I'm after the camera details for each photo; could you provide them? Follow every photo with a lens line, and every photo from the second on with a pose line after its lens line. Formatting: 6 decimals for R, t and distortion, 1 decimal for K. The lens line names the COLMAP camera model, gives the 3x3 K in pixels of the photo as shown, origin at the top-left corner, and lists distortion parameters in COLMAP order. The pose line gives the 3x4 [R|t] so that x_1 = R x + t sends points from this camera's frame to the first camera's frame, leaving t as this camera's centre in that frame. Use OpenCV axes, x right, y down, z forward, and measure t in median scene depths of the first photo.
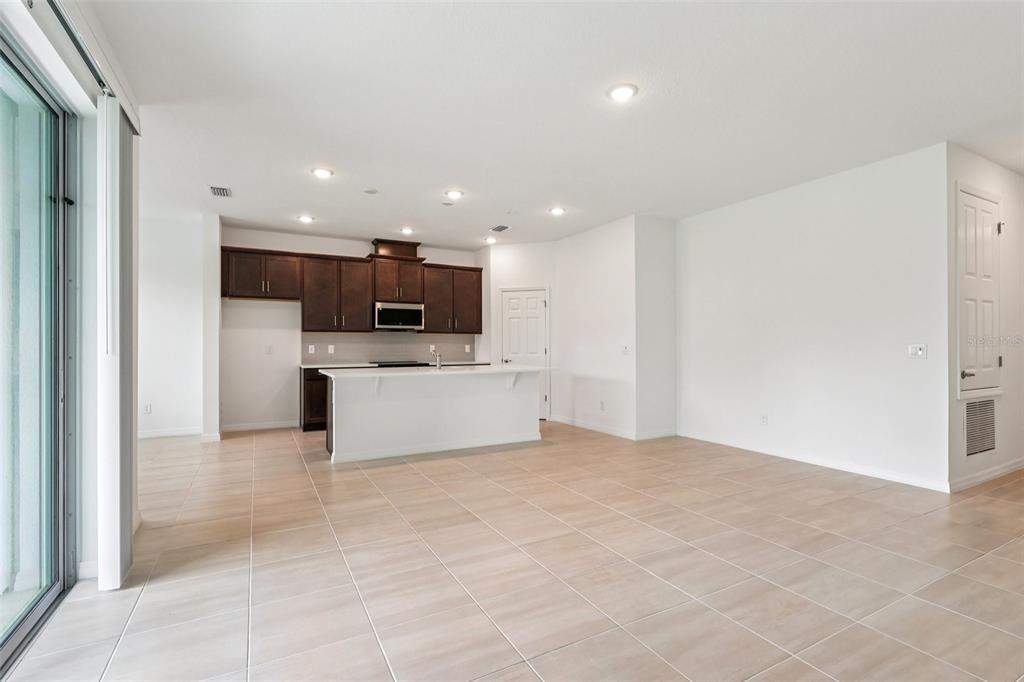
lens RADIAL K [[477.9, 0, 512.0], [0, 477.9, 341.0], [0, 0, 1]] dist [-0.013818, -0.000585]
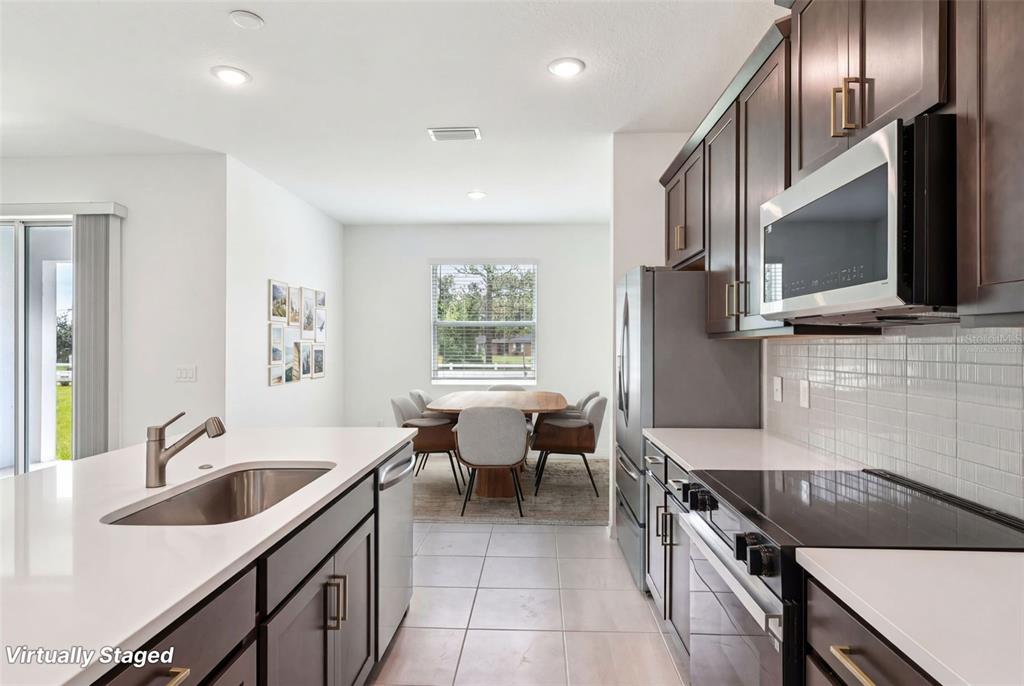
lens RADIAL K [[562.0, 0, 512.0], [0, 562.0, 343.0], [0, 0, 1]] dist [-0.003601, -0.000575]
pose [[-0.516142, -0.000796, -0.856503, 0.008413], [0.004506, 0.999983, -0.003644, -0.013504], [0.856491, -0.005740, -0.516129, 1.034681]]
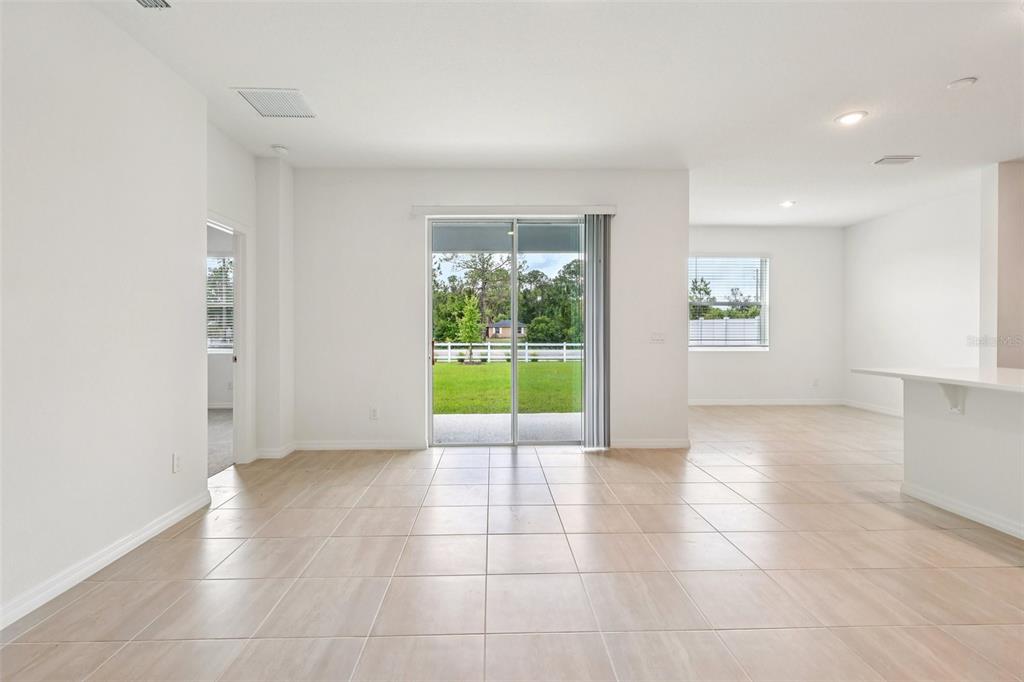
lens RADIAL K [[477.9, 0, 512.0], [0, 477.9, 341.0], [0, 0, 1]] dist [-0.013818, -0.000585]
pose [[-0.443906, 0.026097, -0.895693, 0.365925], [0.013924, 0.999656, 0.022226, 0.000342], [0.895965, -0.002606, -0.444117, 0.525142]]
